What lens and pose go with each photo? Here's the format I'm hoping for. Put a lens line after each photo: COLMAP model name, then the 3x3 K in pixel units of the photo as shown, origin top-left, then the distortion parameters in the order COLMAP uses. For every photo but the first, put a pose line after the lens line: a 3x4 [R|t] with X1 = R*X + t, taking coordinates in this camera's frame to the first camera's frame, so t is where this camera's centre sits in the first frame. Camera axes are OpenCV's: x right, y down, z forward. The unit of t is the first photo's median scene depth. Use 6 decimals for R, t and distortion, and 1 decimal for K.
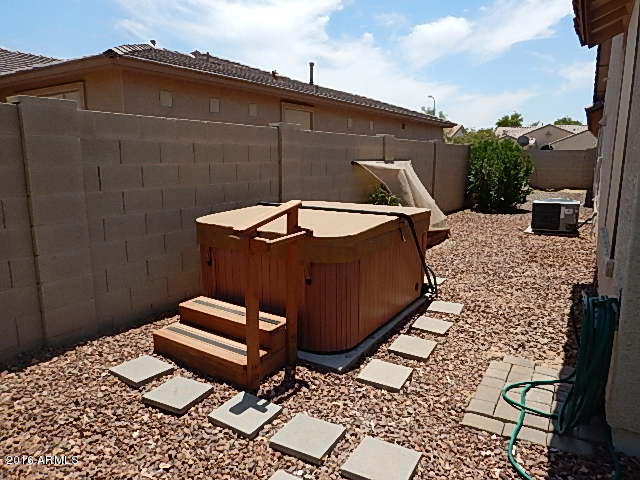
lens RADIAL K [[462.3, 0, 320.0], [0, 462.3, 240.0], [0, 0, 1]] dist [0.025674, 0.000759]
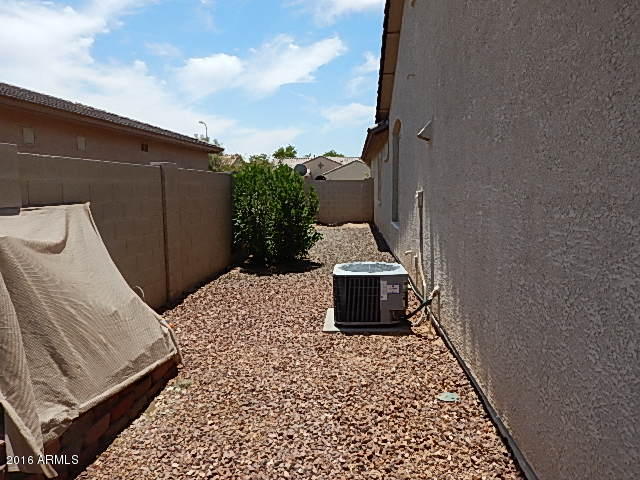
lens RADIAL K [[452.5, 0, 320.0], [0, 452.5, 240.0], [0, 0, 1]] dist [-0.000823, -0.000214]
pose [[0.899597, -0.063586, 0.432068, 0.039020], [0.089893, 0.995119, -0.040716, -0.018285], [-0.427370, 0.075468, 0.900921, 0.094529]]
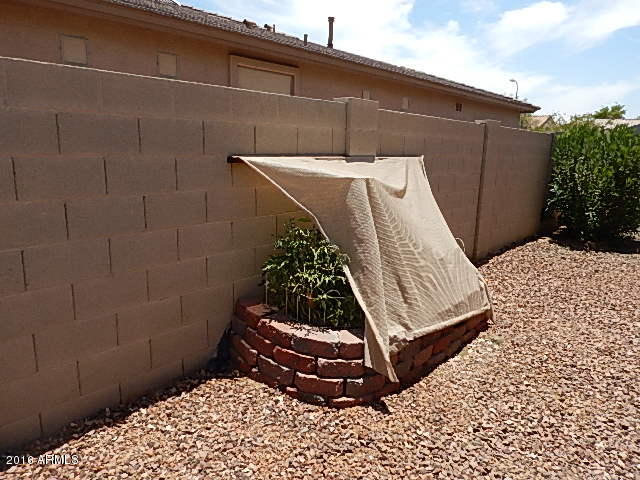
lens RADIAL K [[452.5, 0, 320.0], [0, 452.5, 240.0], [0, 0, 1]] dist [-0.000823, -0.000214]
pose [[0.985206, 0.056939, -0.161642, 0.032075], [-0.053203, 0.998209, 0.027349, -0.016854], [0.162910, -0.018344, 0.986470, 0.094046]]
